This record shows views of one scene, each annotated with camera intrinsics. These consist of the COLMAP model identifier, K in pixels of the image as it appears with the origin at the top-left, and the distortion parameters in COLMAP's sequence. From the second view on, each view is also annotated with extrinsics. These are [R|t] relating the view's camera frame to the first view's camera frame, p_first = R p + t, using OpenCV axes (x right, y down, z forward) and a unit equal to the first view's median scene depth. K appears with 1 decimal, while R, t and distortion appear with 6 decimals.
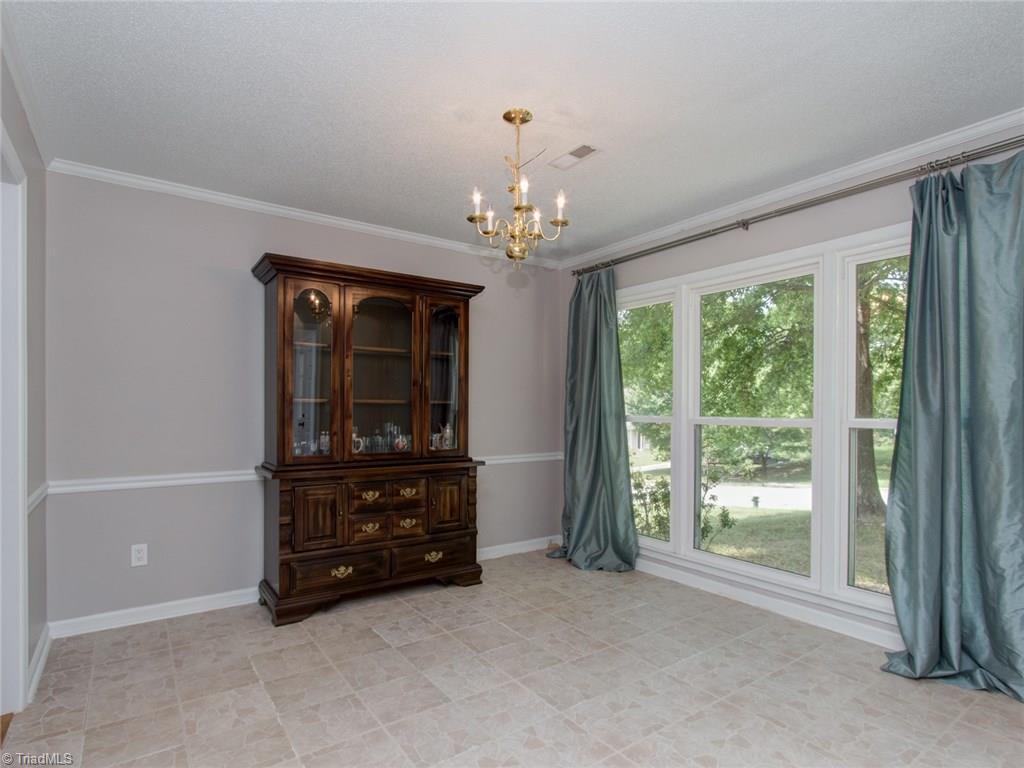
lens RADIAL K [[529.7, 0, 510.2], [0, 529.7, 408.2], [0, 0, 1]] dist [-0.021017, 0.000092]
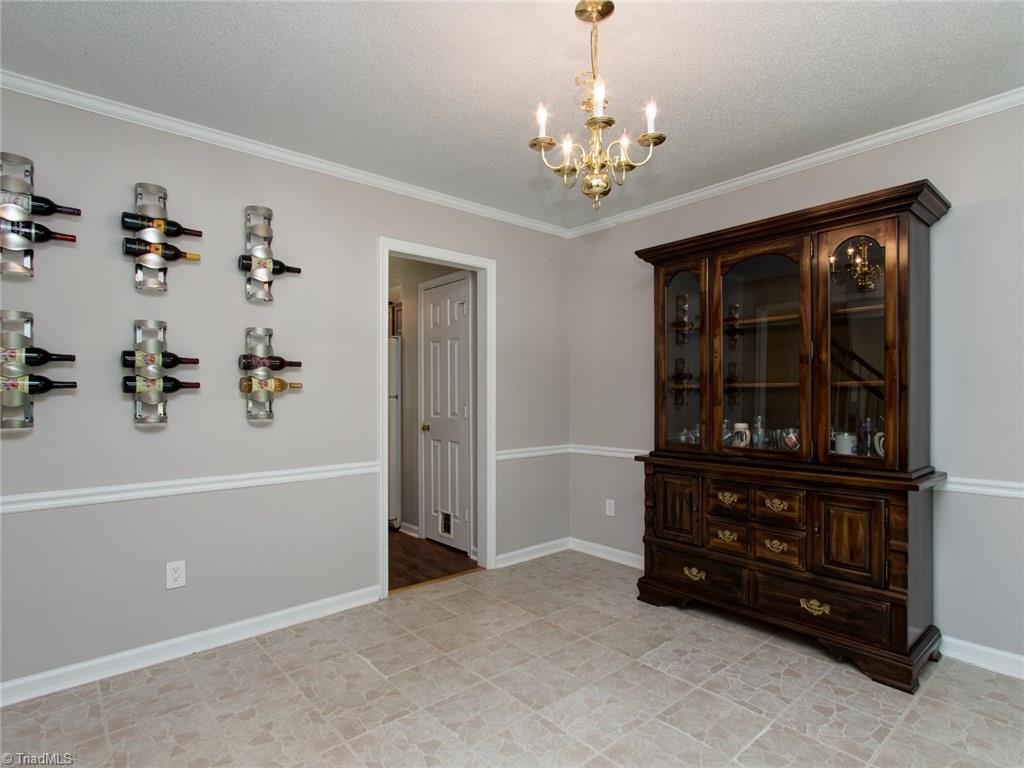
lens RADIAL K [[530.2, 0, 511.4], [0, 530.2, 387.1], [0, 0, 1]] dist [-0.006000, 0.000750]
pose [[0.097251, -0.021431, -0.995029, 0.546714], [0.011076, 0.999730, -0.020450, 0.002684], [0.995198, -0.009032, 0.097462, 0.576265]]
